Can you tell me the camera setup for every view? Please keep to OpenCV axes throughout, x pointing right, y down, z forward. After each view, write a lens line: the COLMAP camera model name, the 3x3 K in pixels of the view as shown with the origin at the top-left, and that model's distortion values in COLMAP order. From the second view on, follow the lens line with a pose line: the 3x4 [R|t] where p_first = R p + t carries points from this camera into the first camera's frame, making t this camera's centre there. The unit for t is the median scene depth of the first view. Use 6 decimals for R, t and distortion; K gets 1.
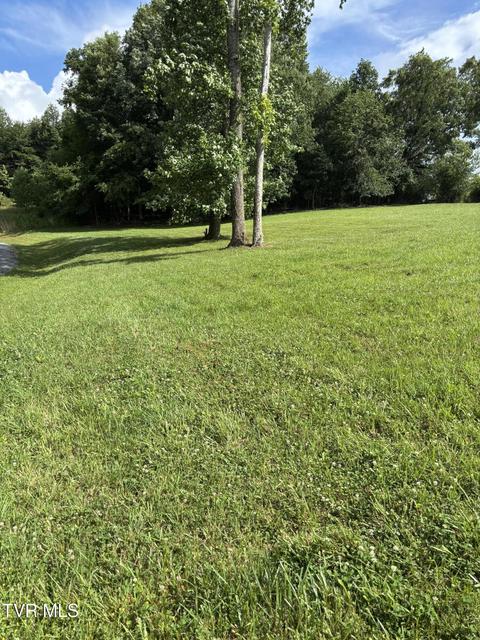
lens RADIAL K [[475.5, 0, 246.4], [0, 475.5, 322.0], [0, 0, 1]] dist [0.043180, -0.048365]
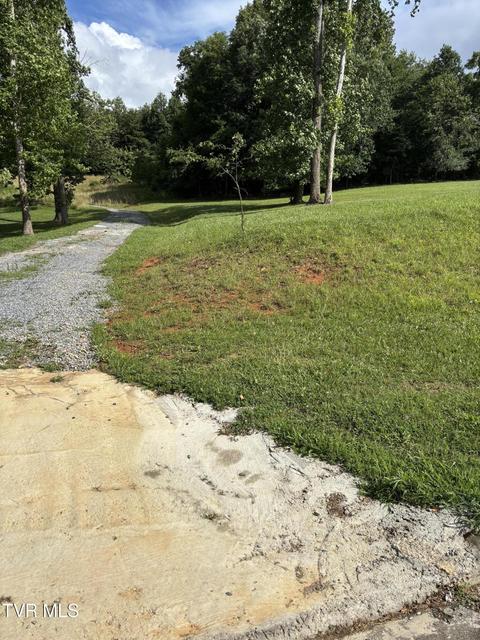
lens RADIAL K [[484.8, 0, 240.0], [0, 484.8, 320.0], [0, 0, 1]] dist [0.000300, -0.004917]
pose [[0.982247, 0.050309, -0.180719, 0.019031], [-0.044636, 0.998379, 0.035326, 0.058854], [0.182203, -0.026632, 0.982900, -0.188214]]
